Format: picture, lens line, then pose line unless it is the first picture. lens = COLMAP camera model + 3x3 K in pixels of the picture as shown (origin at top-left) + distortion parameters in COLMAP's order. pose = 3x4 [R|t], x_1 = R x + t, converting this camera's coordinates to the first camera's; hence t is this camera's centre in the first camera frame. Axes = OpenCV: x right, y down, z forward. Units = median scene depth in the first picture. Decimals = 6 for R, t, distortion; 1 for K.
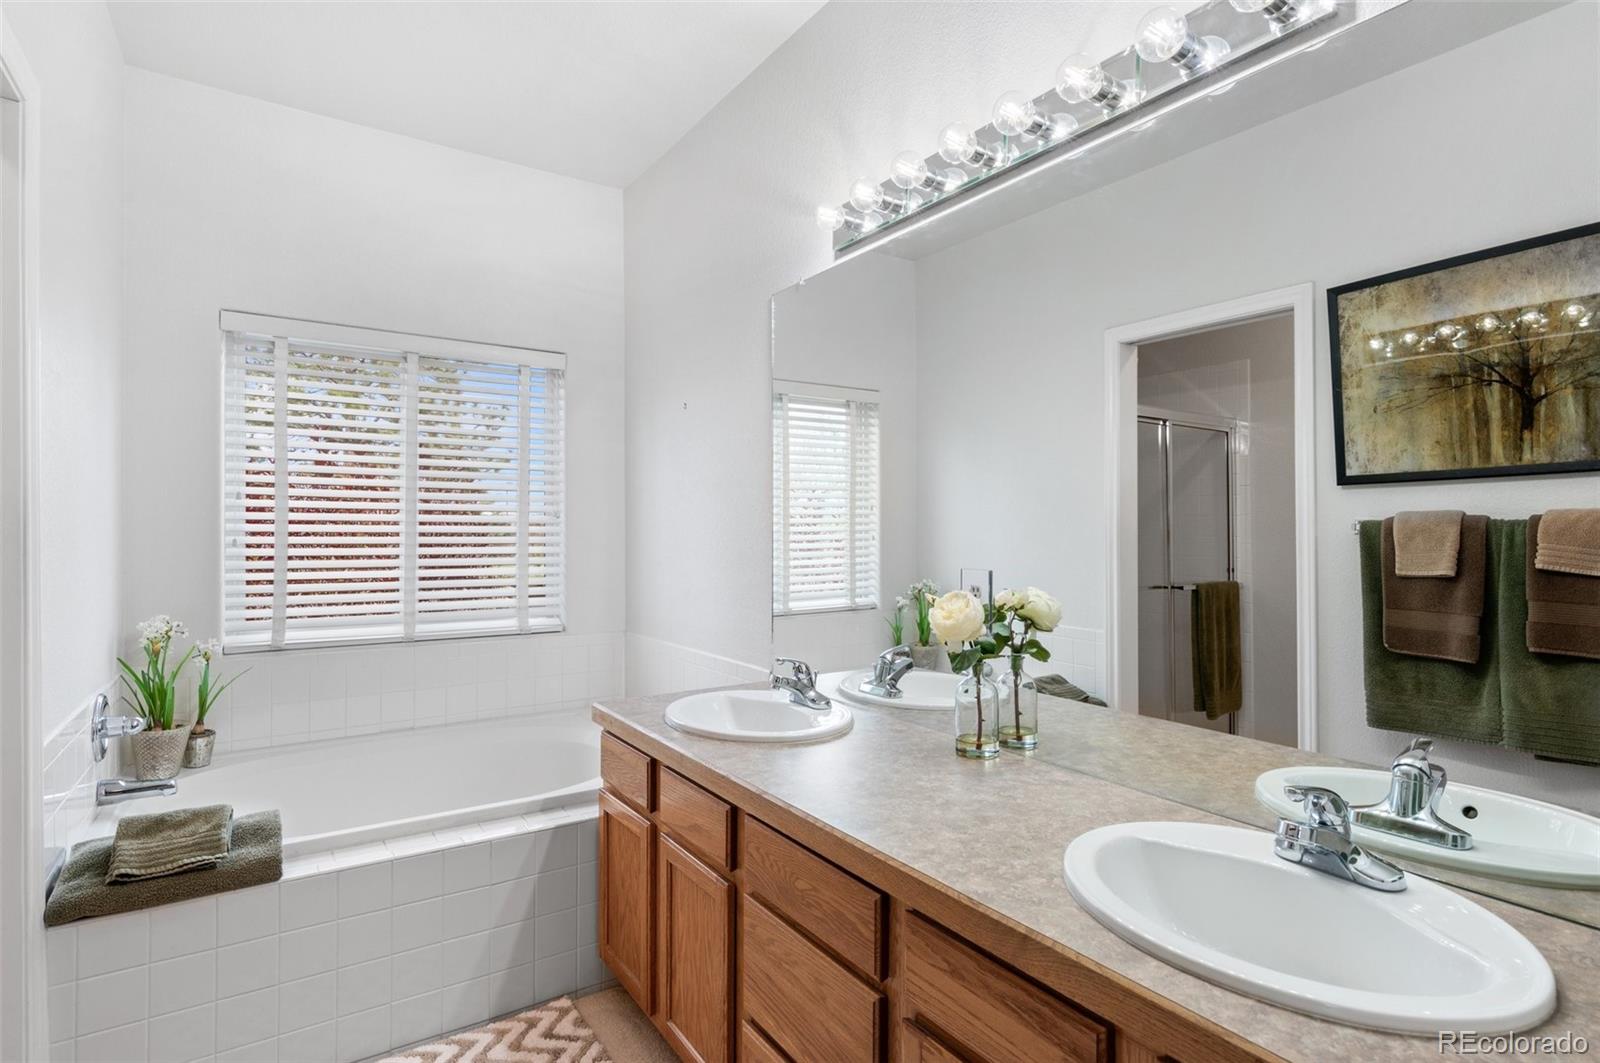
lens RADIAL K [[803.3, 0, 800.2], [0, 803.3, 525.0], [0, 0, 1]] dist [-0.019971, 0.001981]
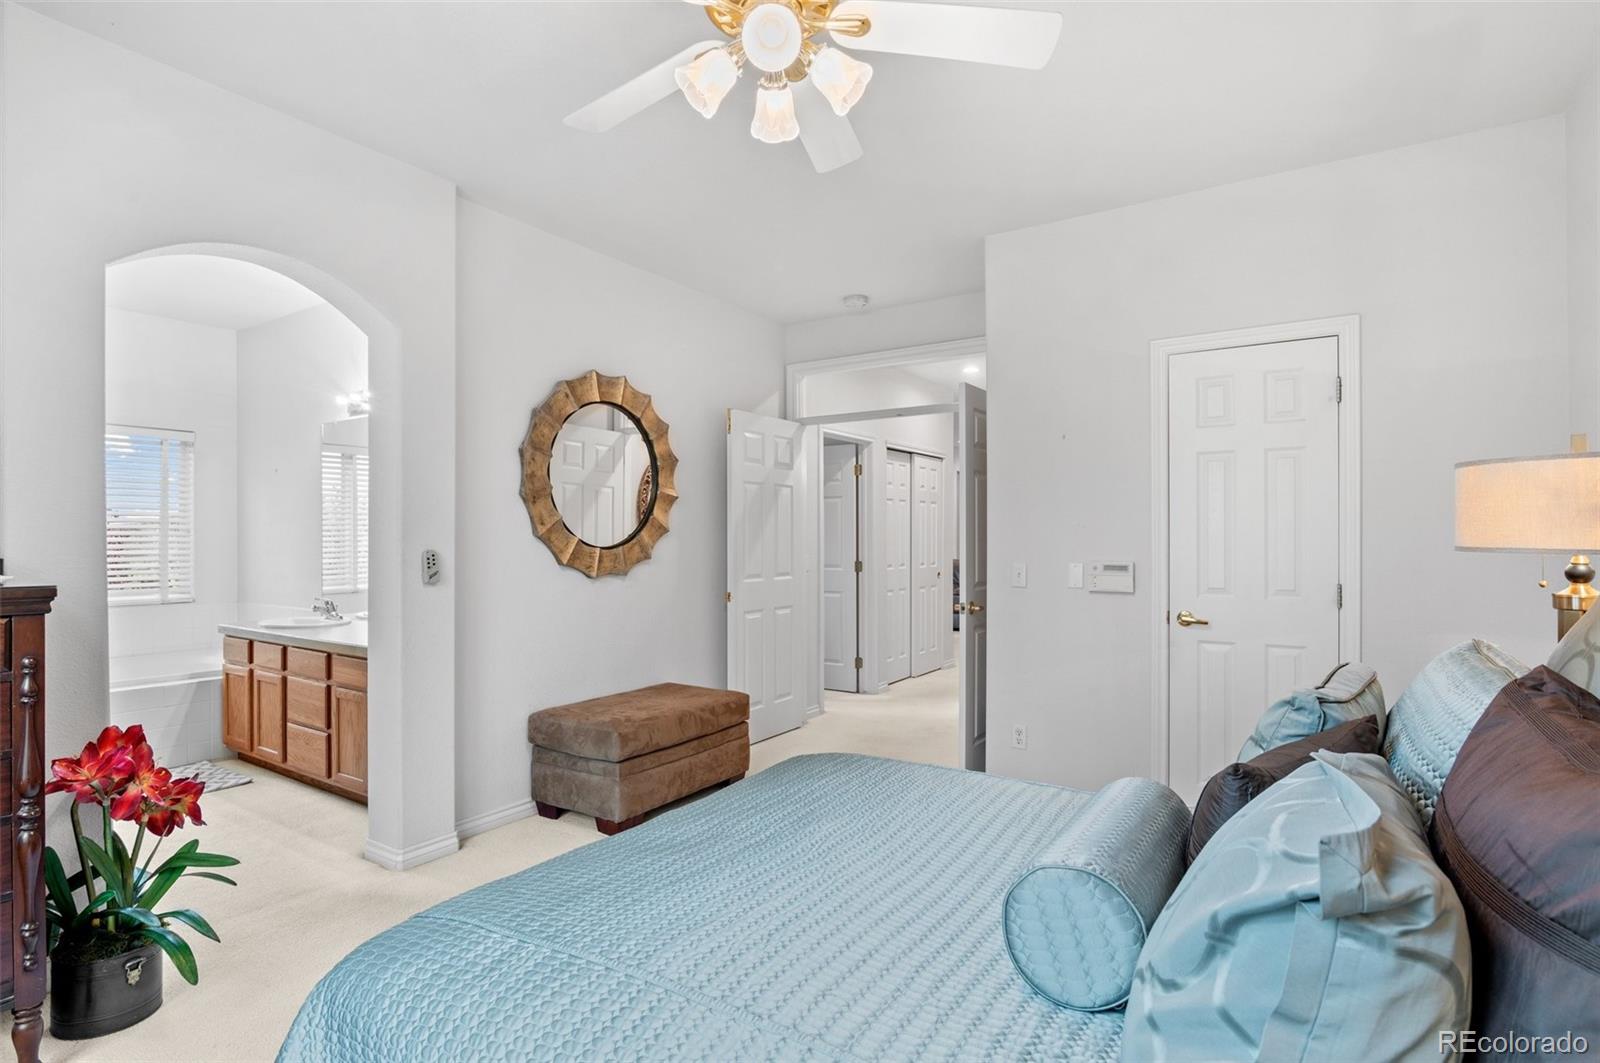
lens RADIAL K [[803.3, 0, 799.8], [0, 803.3, 540.3], [0, 0, 1]] dist [-0.019971, 0.001981]
pose [[0.921668, 0.000790, 0.387978, 0.347395], [-0.004564, 0.999951, 0.008805, -0.021143], [-0.387952, -0.009886, 0.921627, -1.559132]]
